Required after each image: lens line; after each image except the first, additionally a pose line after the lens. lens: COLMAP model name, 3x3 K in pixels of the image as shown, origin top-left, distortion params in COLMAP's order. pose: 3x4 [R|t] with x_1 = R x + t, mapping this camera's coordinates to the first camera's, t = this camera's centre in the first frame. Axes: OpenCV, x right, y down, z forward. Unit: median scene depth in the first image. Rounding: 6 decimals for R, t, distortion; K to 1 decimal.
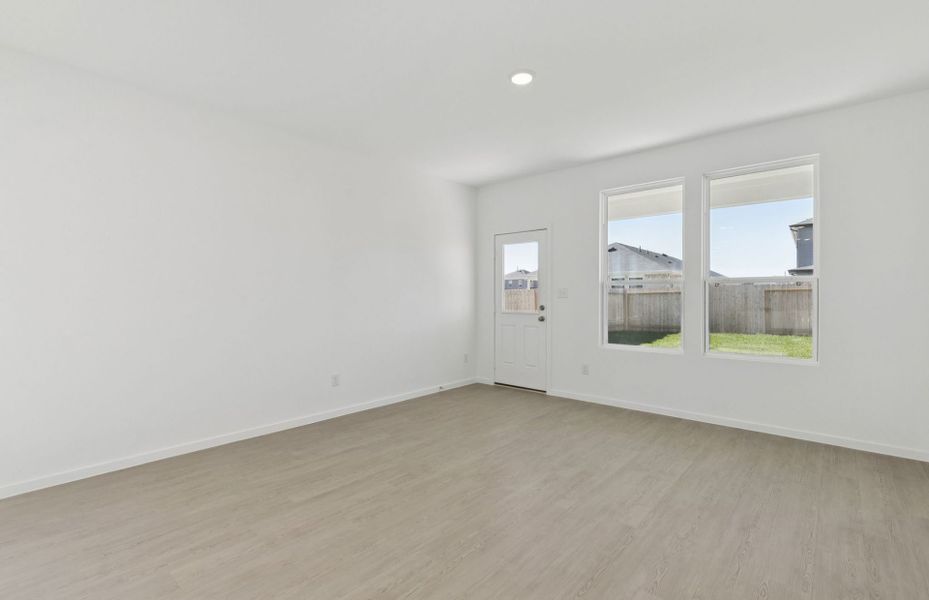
lens RADIAL K [[416.9, 0, 474.9], [0, 416.9, 298.9], [0, 0, 1]] dist [0.000892, 0.000359]
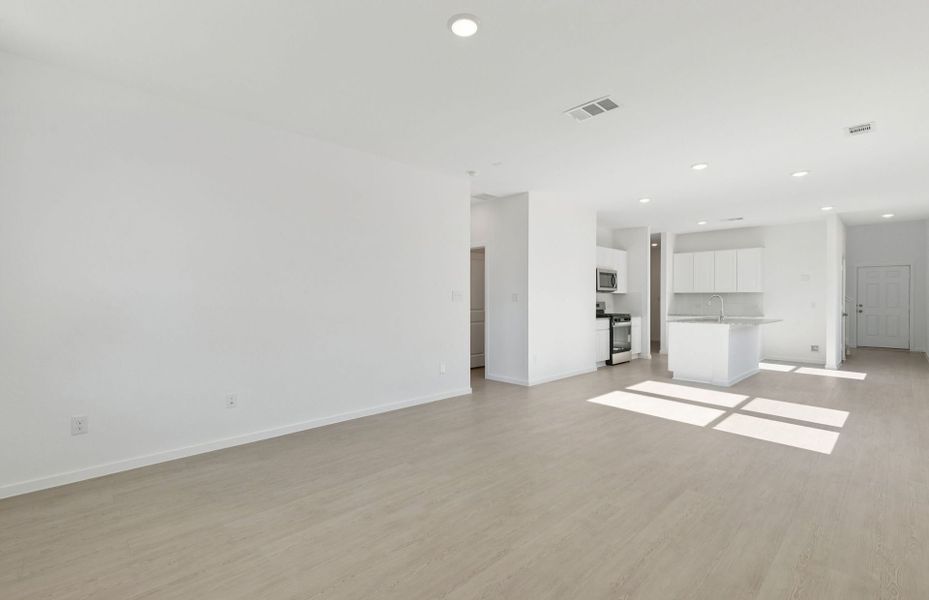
lens RADIAL K [[416.9, 0, 474.9], [0, 416.9, 298.9], [0, 0, 1]] dist [0.000892, 0.000359]
pose [[-0.996383, -0.001914, 0.084950, 0.021193], [-0.002029, 0.999997, -0.001265, -0.005188], [-0.084947, -0.001433, -0.996384, 1.560827]]
